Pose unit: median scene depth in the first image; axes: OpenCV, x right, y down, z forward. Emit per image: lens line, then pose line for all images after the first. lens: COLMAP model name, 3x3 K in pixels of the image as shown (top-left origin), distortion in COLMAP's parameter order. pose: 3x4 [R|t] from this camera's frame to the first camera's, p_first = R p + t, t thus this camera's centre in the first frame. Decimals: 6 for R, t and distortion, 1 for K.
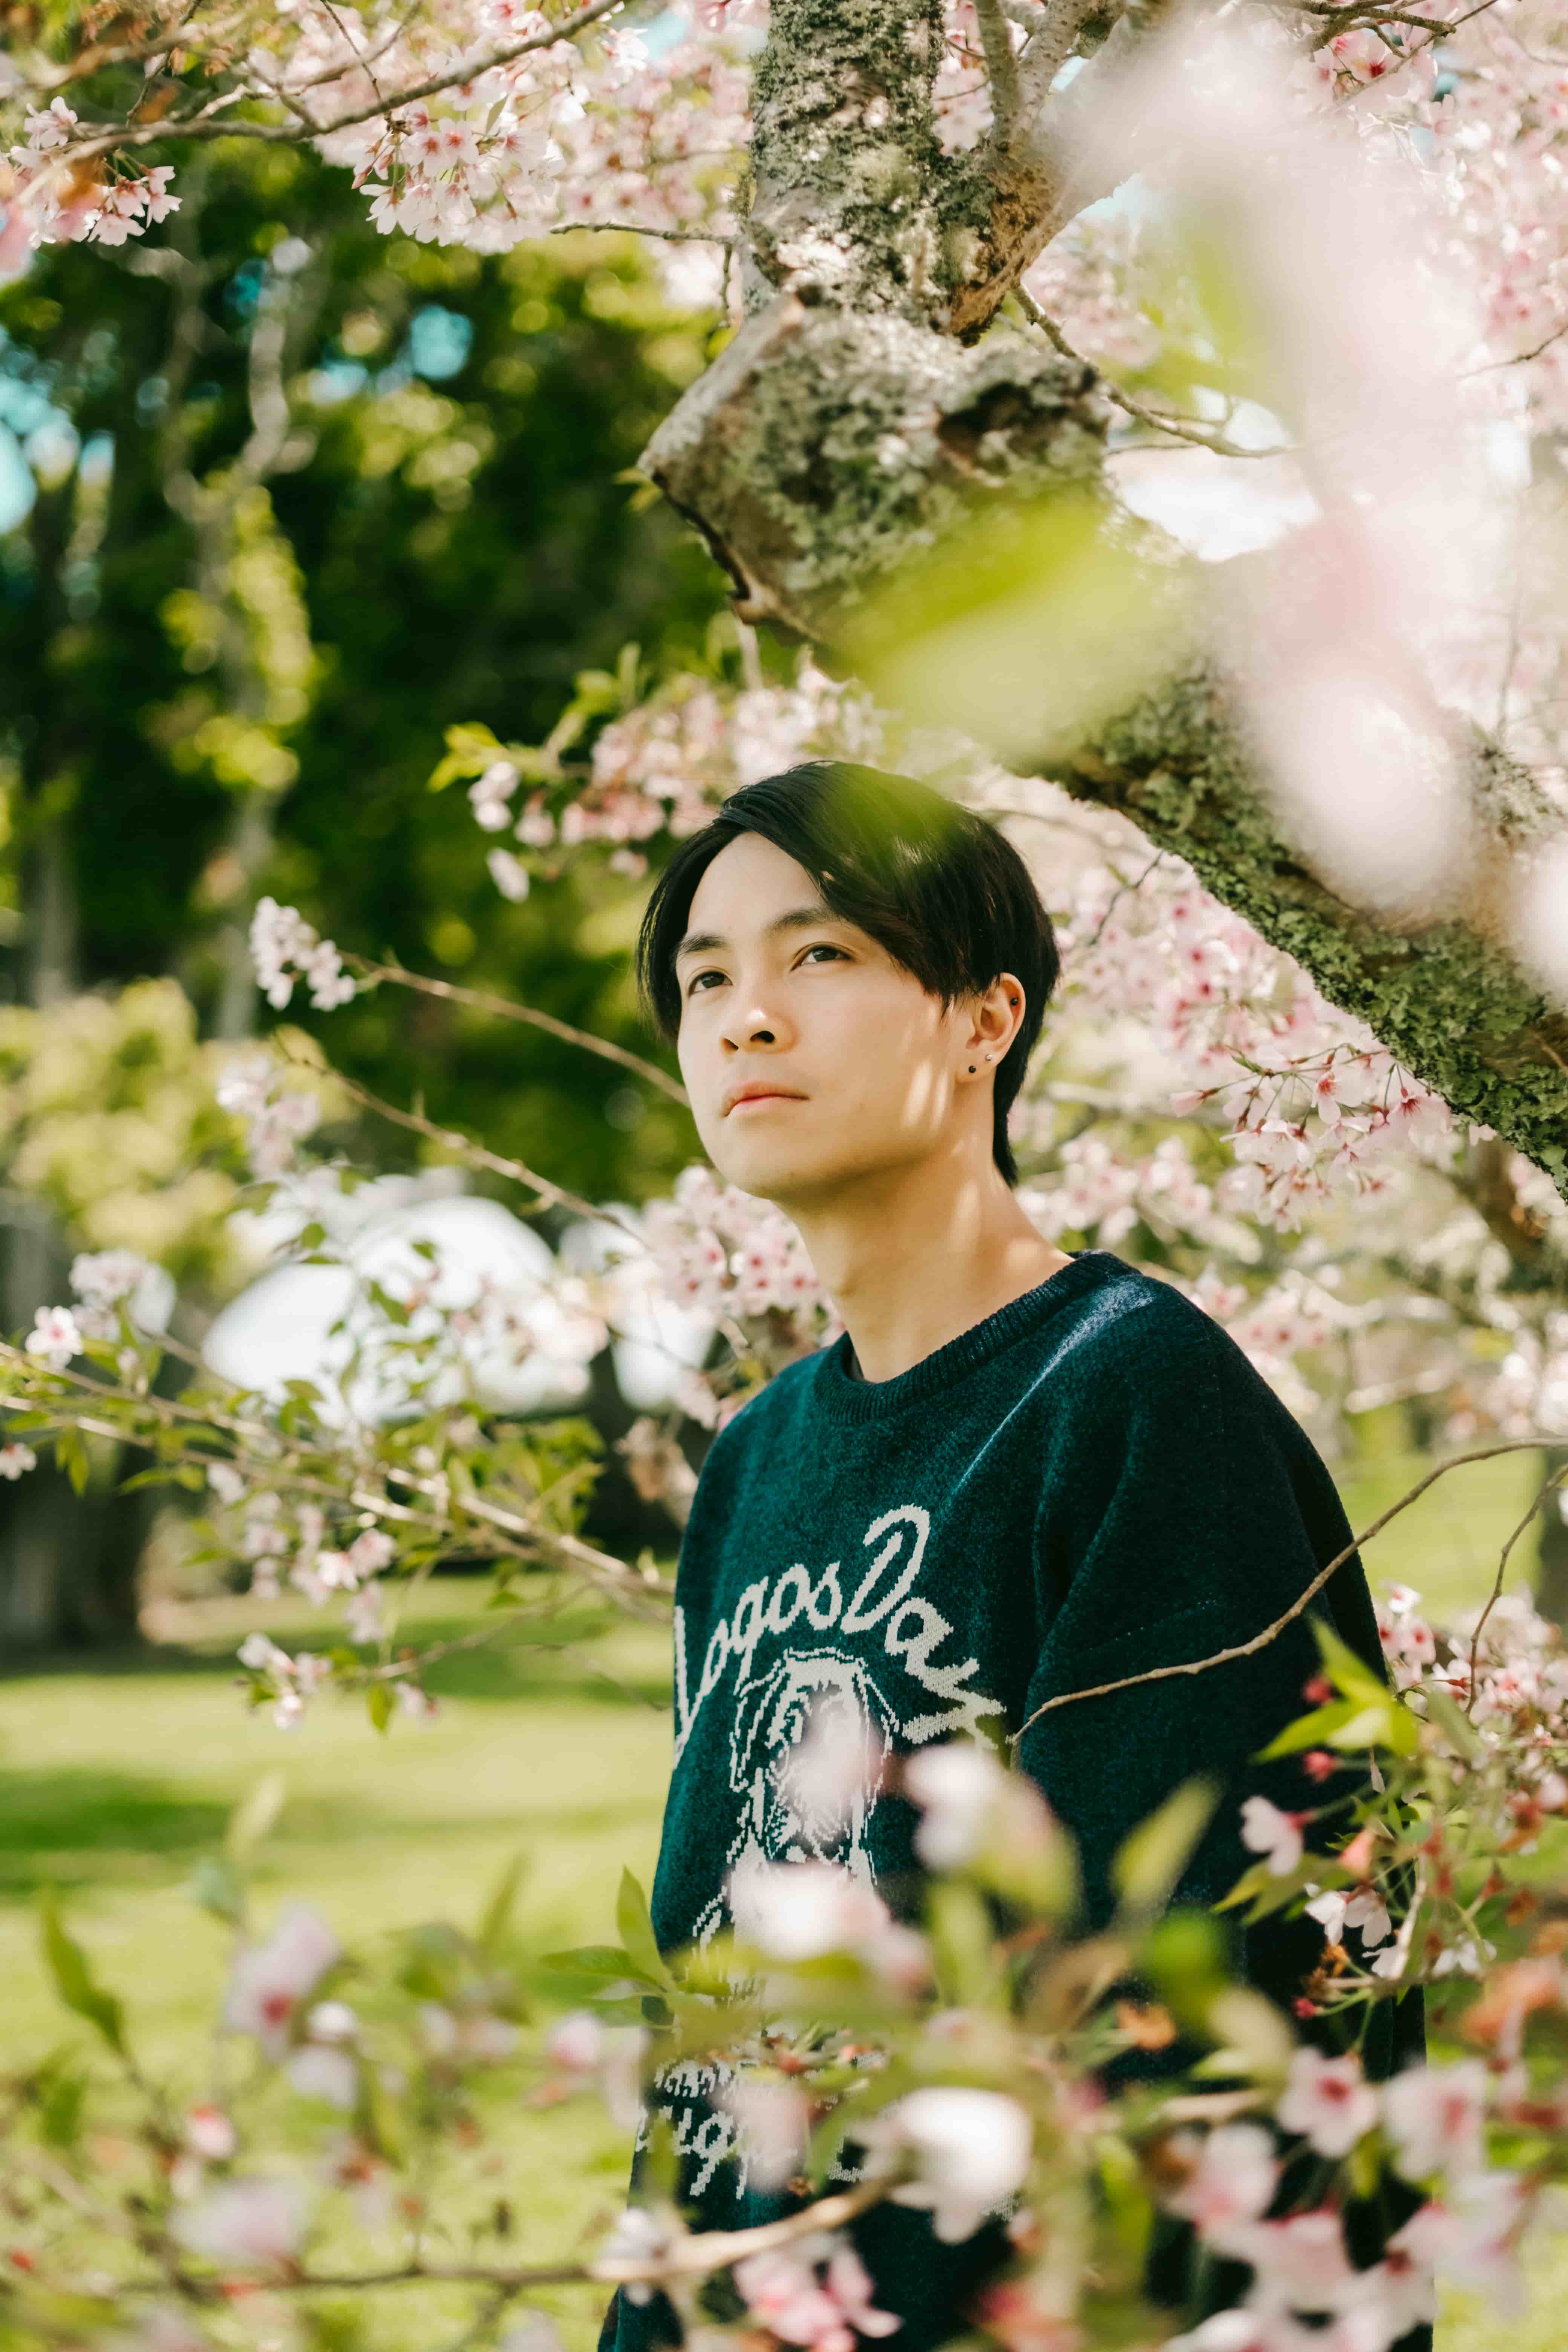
lens RADIAL K [[3398.3, 0, 804.3], [0, 3398.3, 1193.9], [0, 0, 1]] dist [0.016008, 0.000000]
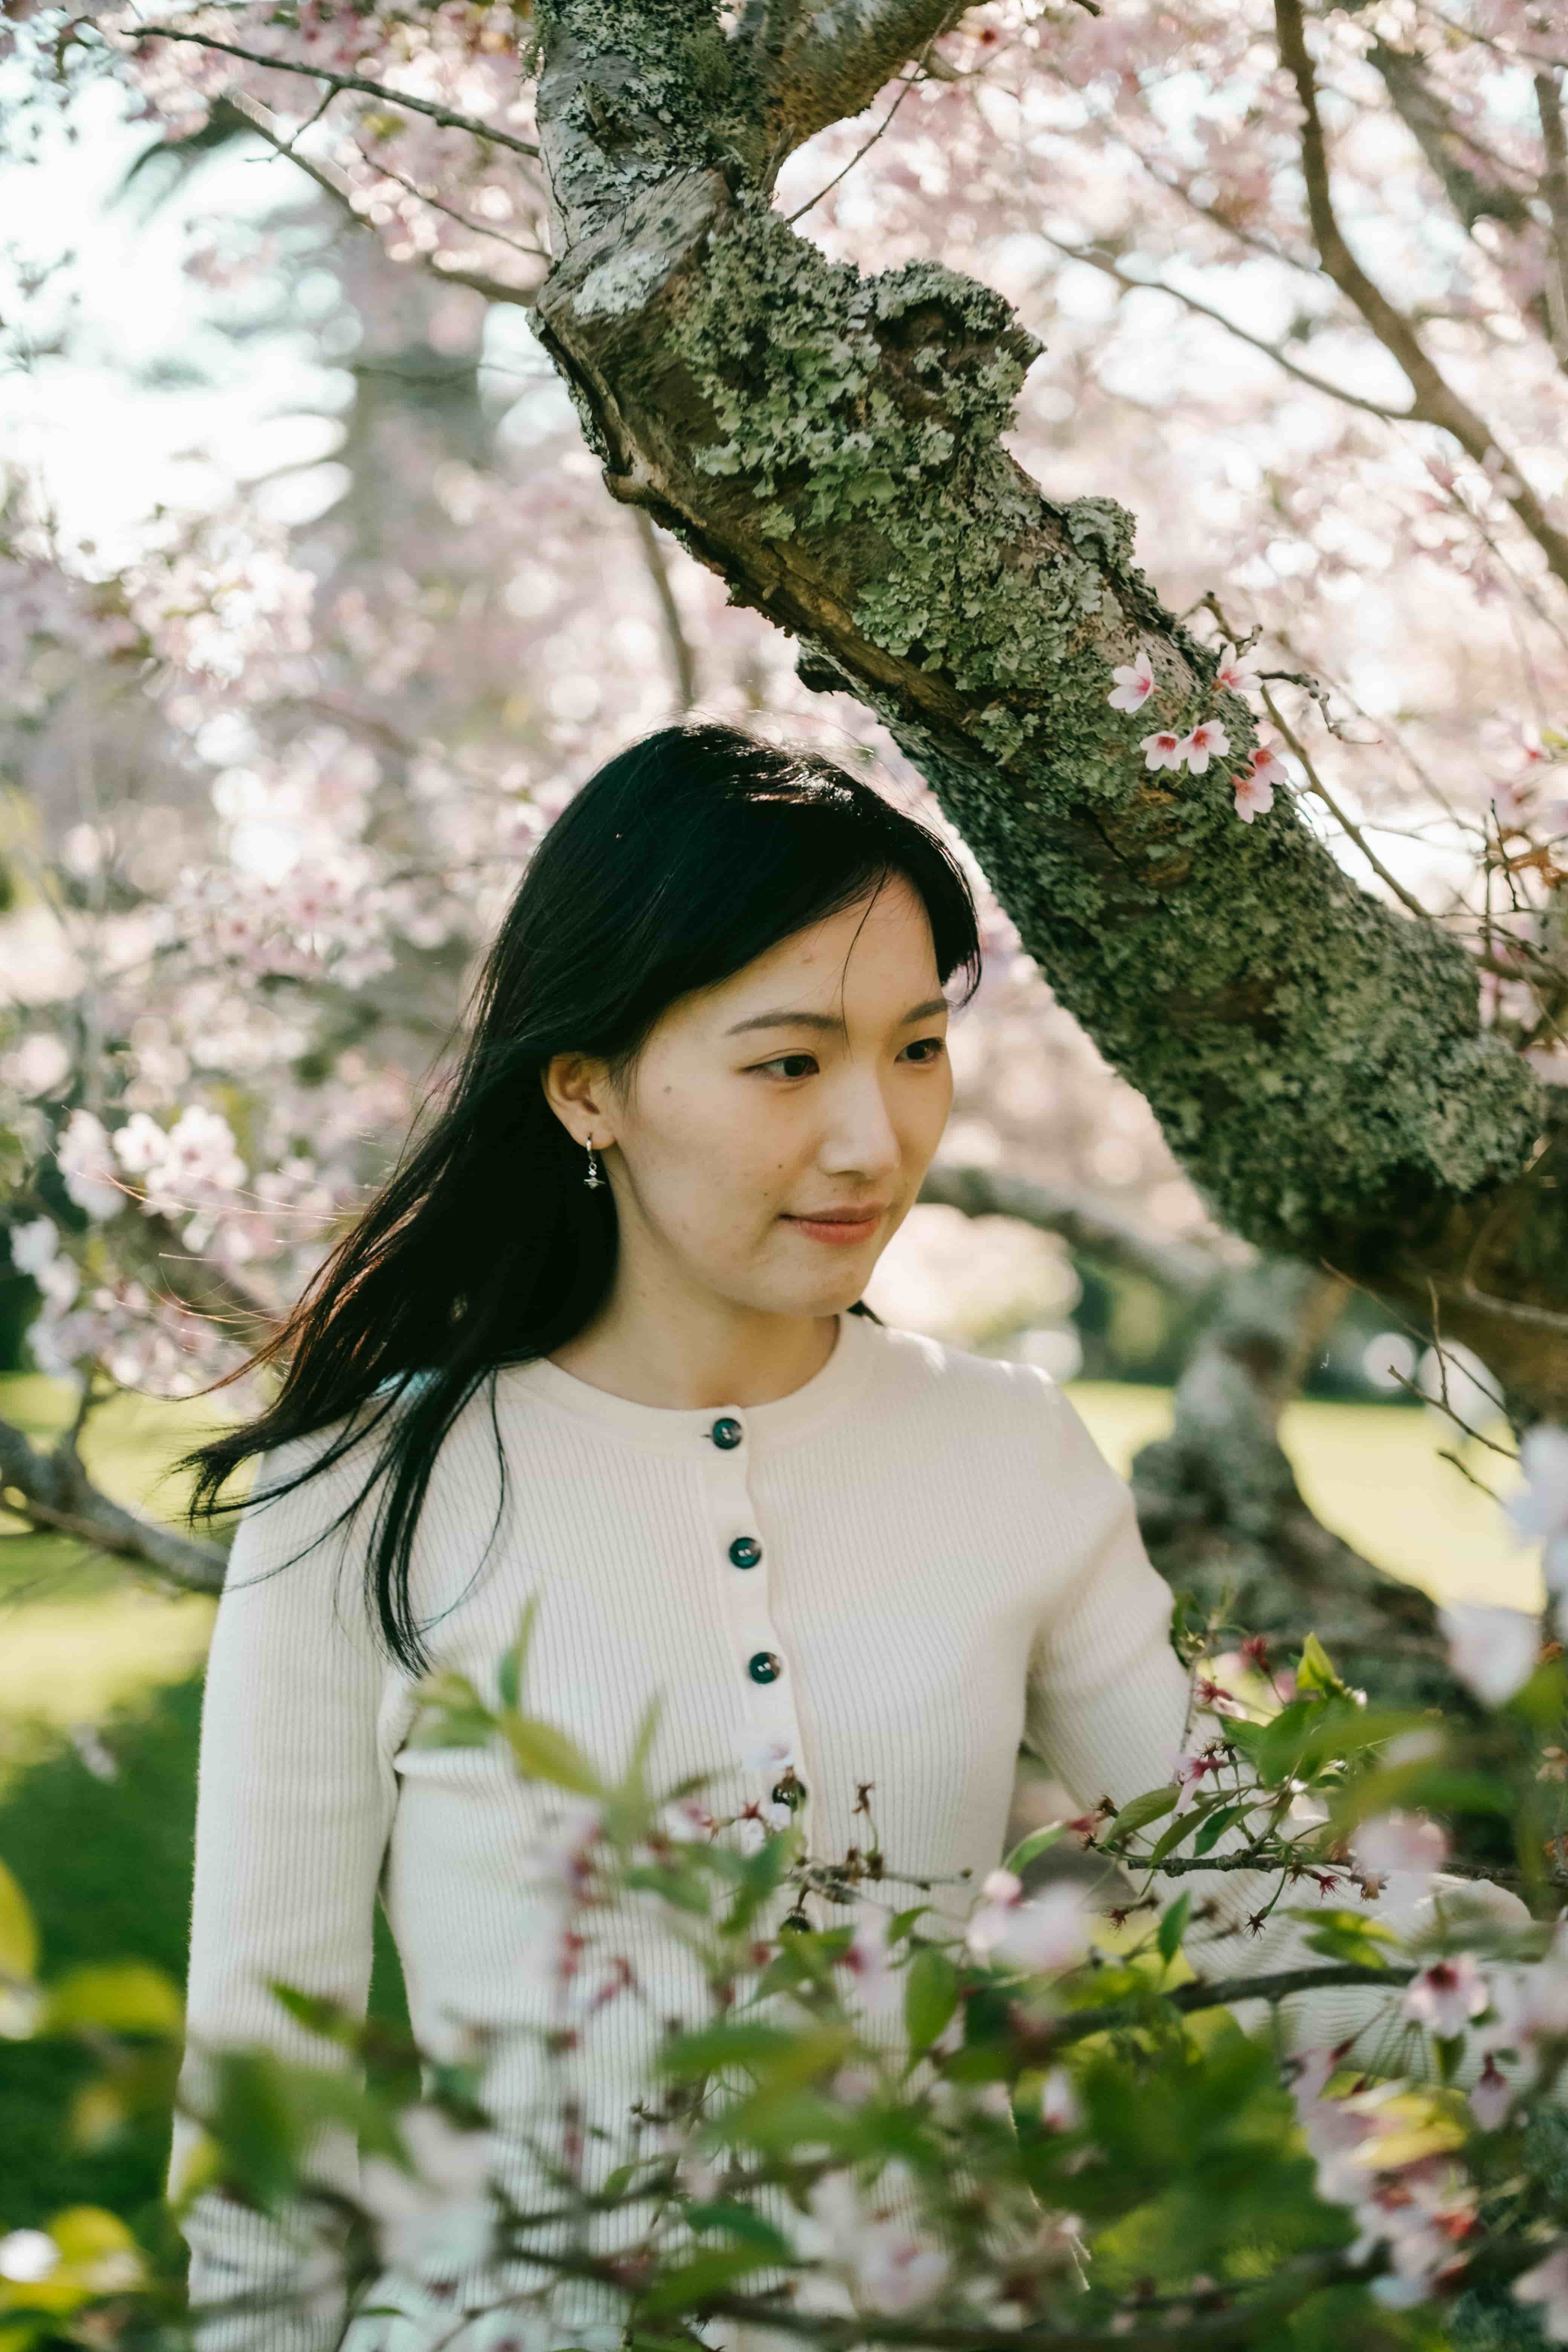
lens RADIAL K [[3398.3, 0, 785.8], [0, 3398.3, 1169.9], [0, 0, 1]] dist [0.016008, 0.000000]
pose [[0.929764, 0.068734, 0.361682, -0.291490], [-0.074752, 0.997199, 0.002655, 0.015266], [-0.360486, -0.029505, 0.932298, 0.070807]]
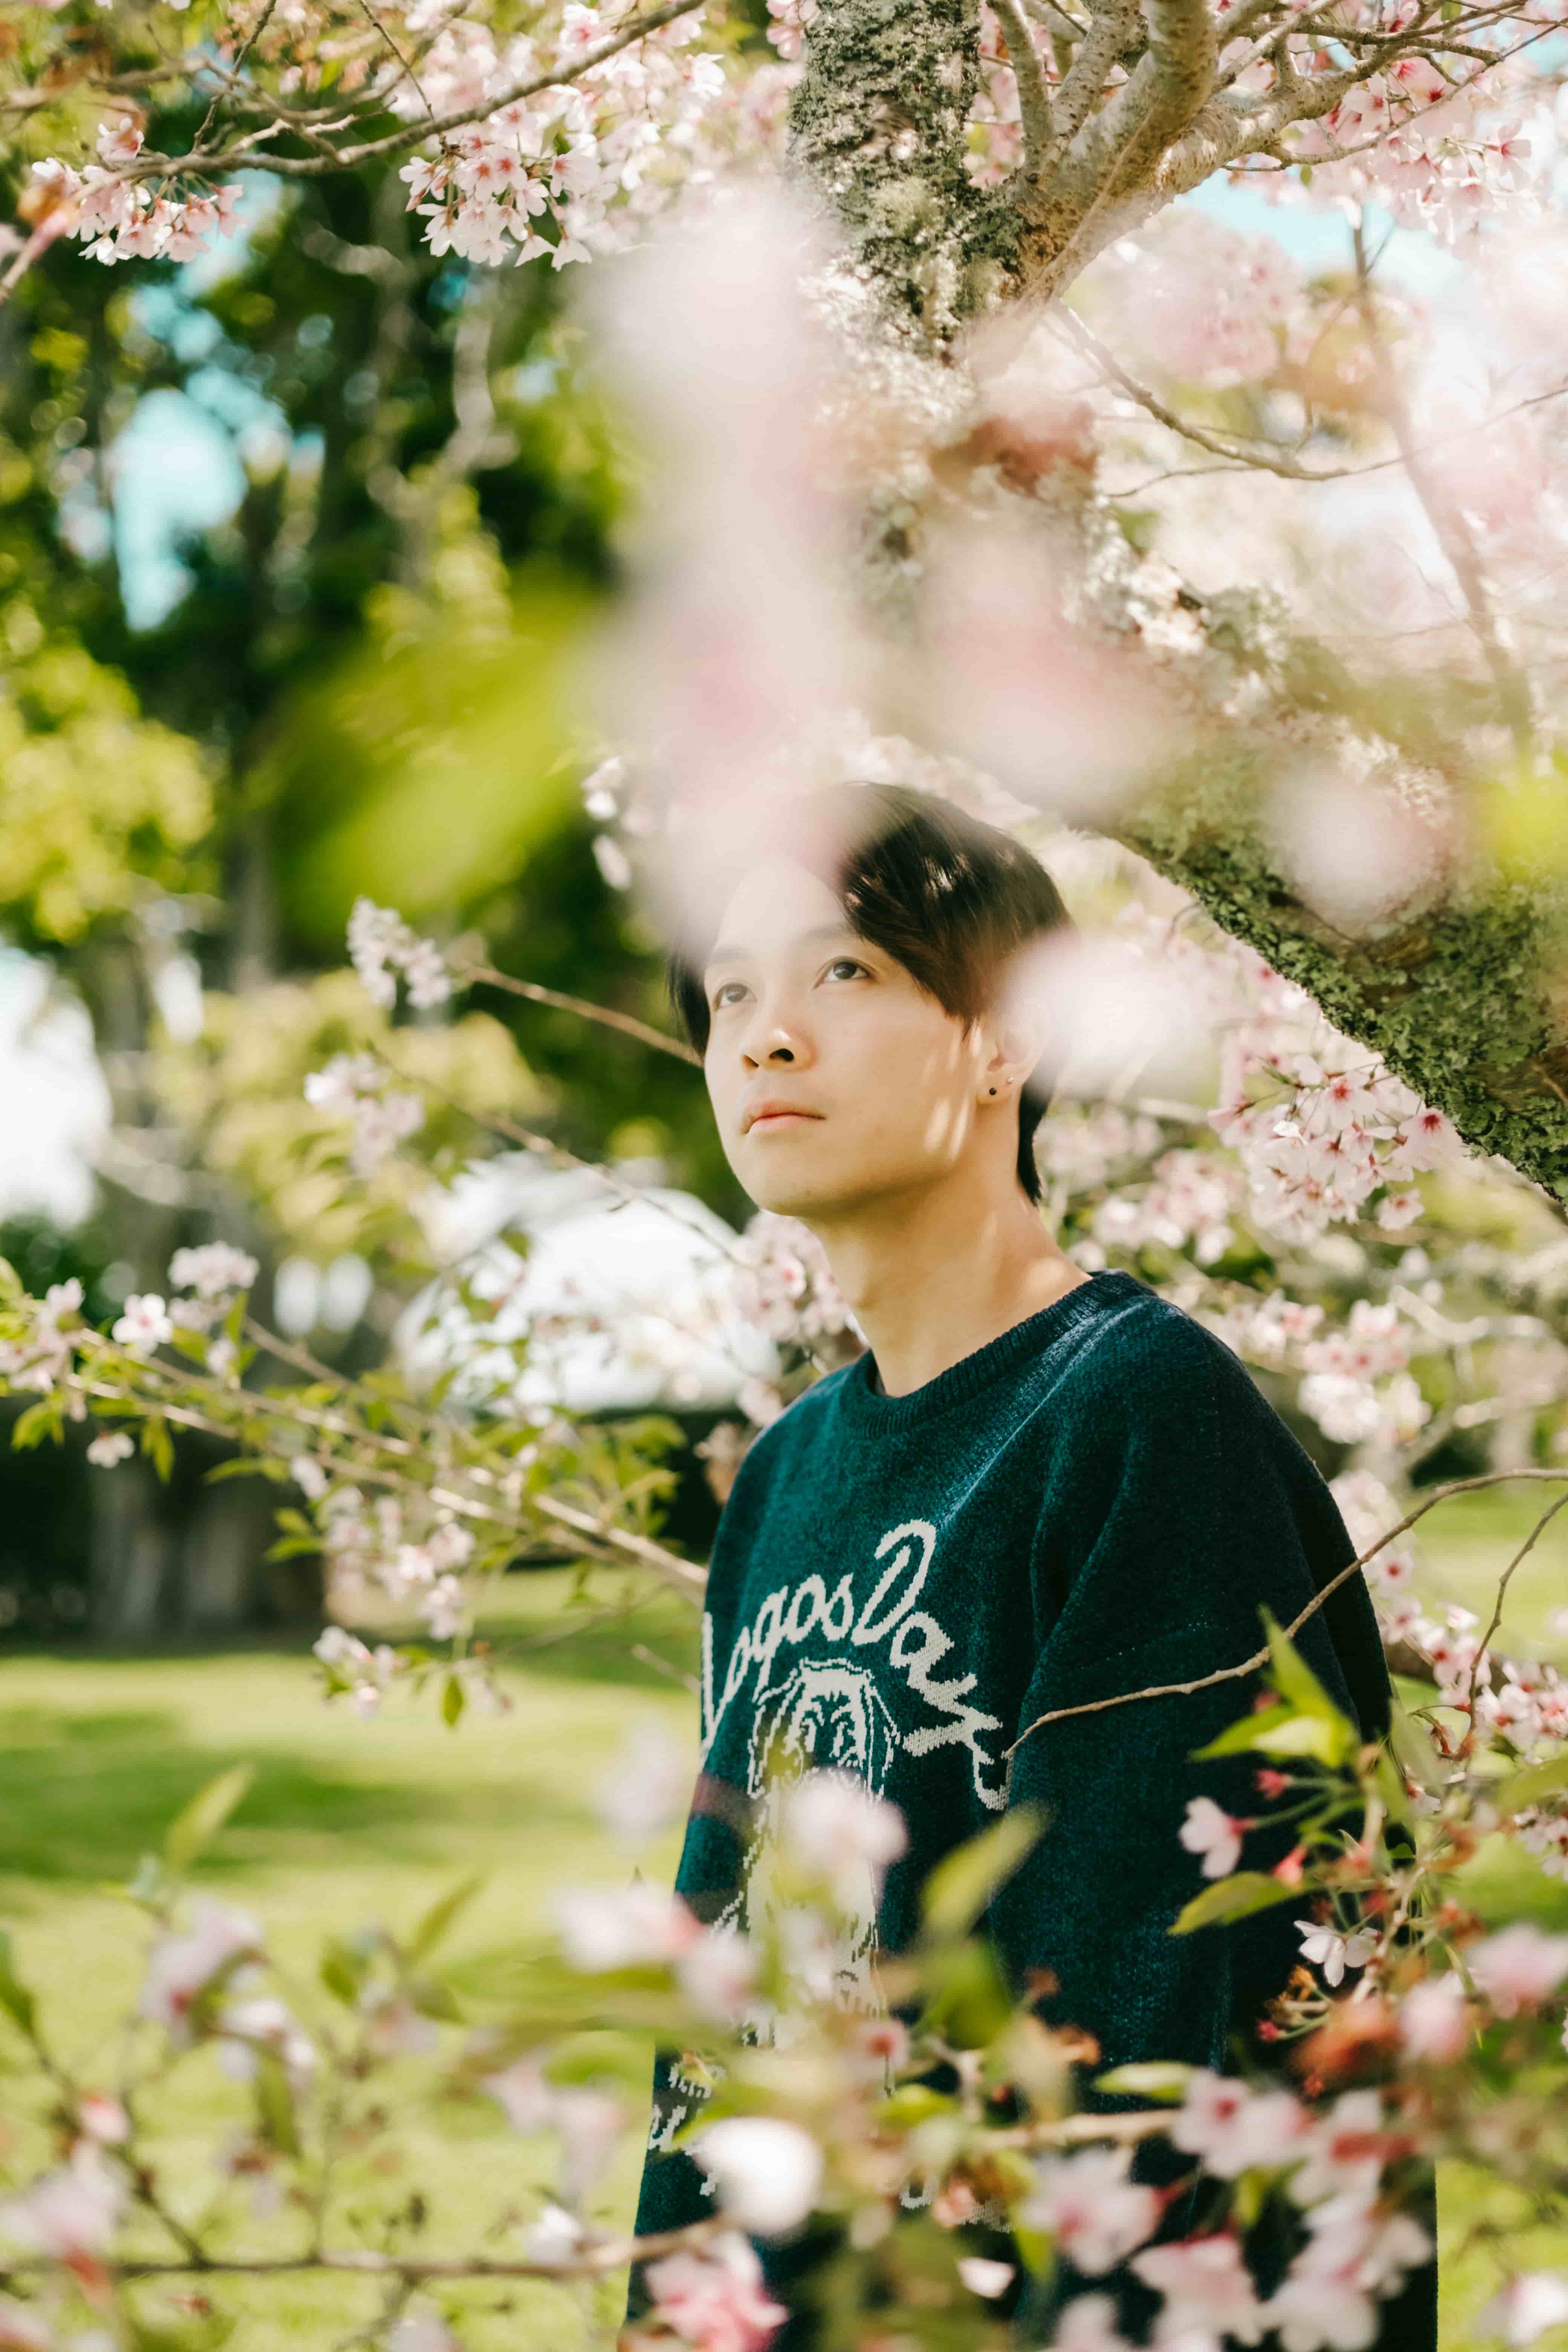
lens RADIAL K [[3398.3, 0, 806.4], [0, 3398.3, 1190.1], [0, 0, 1]] dist [0.016008, 0.000000]
pose [[0.998201, 0.018960, -0.056887, 0.057799], [-0.018966, 0.999820, 0.000427, -0.006936], [0.056885, 0.000653, 0.998381, -0.012888]]
